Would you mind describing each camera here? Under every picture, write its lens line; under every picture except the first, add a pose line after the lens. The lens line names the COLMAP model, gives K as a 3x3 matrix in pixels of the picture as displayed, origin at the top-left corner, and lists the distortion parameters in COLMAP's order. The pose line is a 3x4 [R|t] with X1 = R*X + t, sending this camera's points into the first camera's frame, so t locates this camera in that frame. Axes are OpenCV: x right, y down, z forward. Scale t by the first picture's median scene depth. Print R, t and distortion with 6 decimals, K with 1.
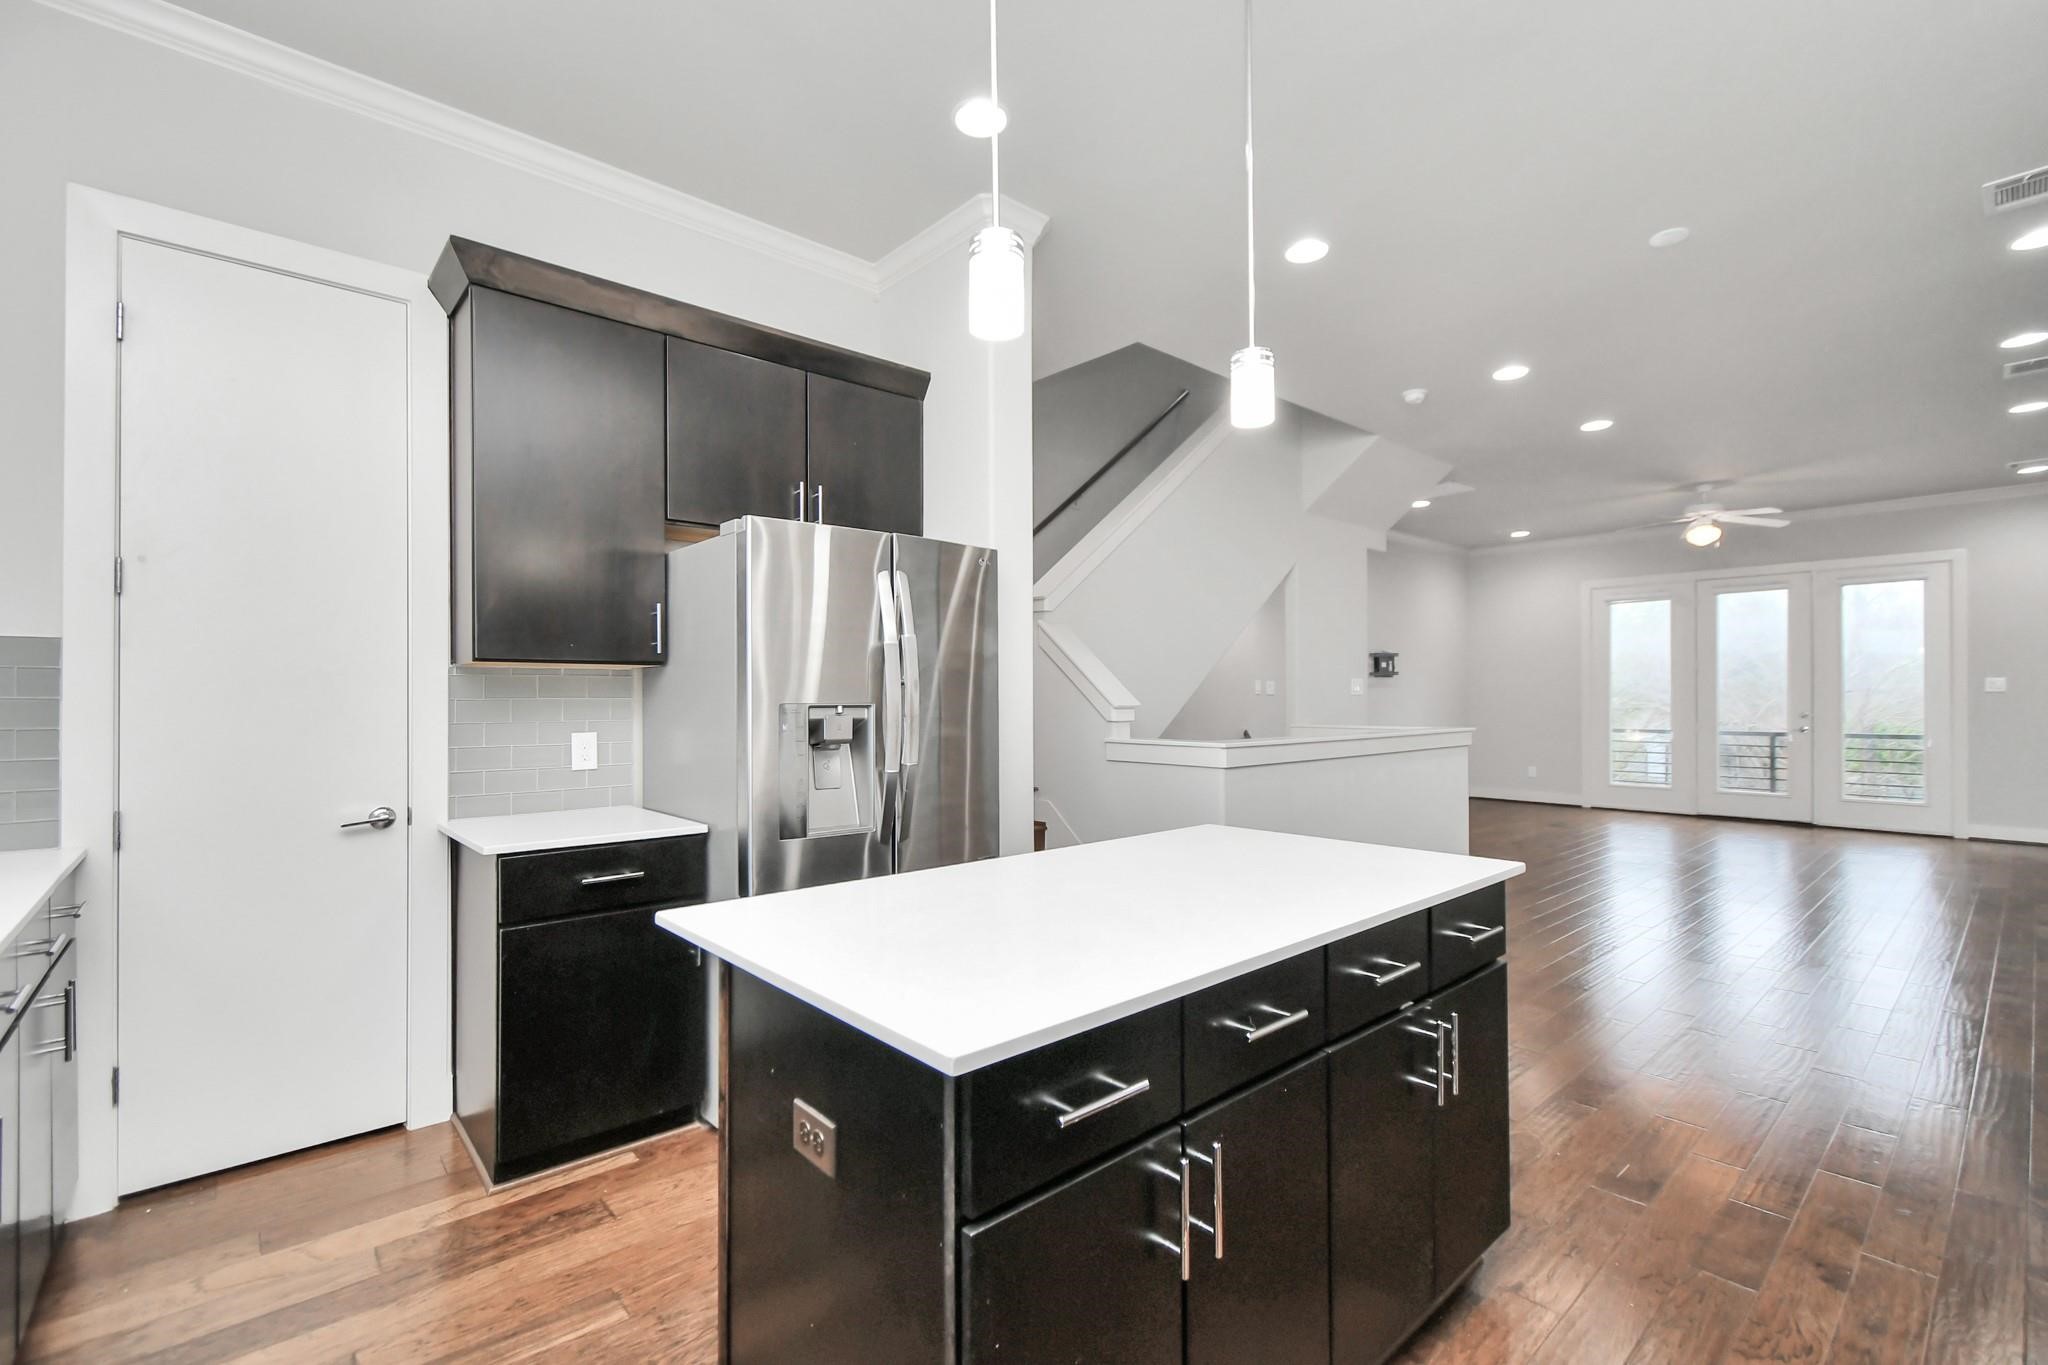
lens RADIAL K [[896.6, 0, 1016.9], [0, 896.6, 704.5], [0, 0, 1]] dist [0.010100, -0.001256]
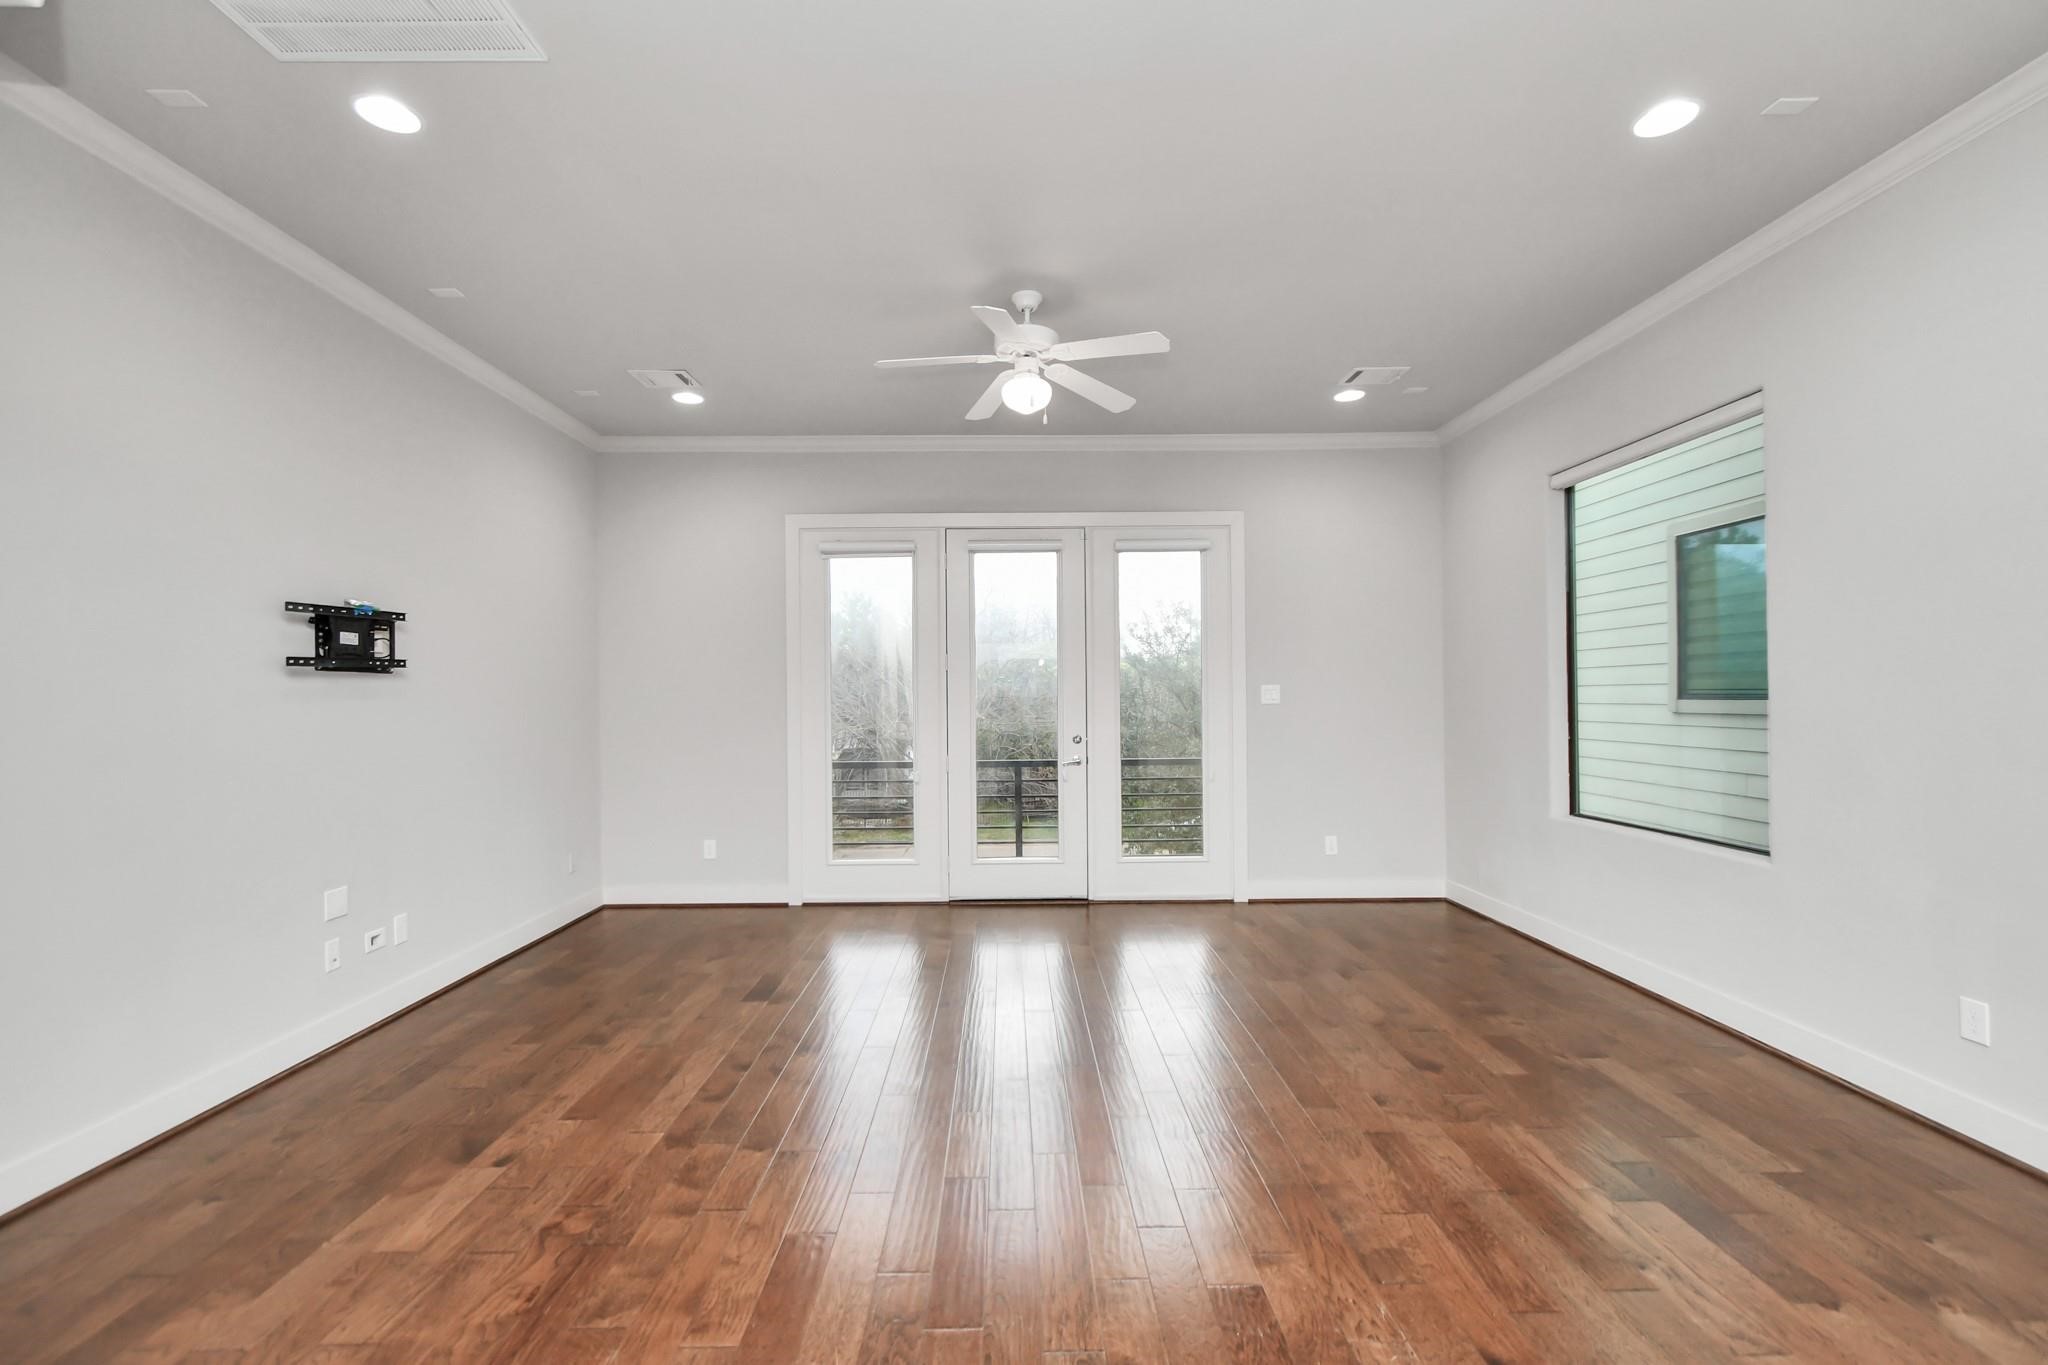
lens RADIAL K [[896.6, 0, 1008.0], [0, 896.6, 699.4], [0, 0, 1]] dist [0.010100, -0.001256]
pose [[0.652974, -0.001950, 0.757378, 0.329517], [0.015595, 0.999819, -0.010871, -0.011799], [-0.757220, 0.018909, 0.652887, 0.599148]]
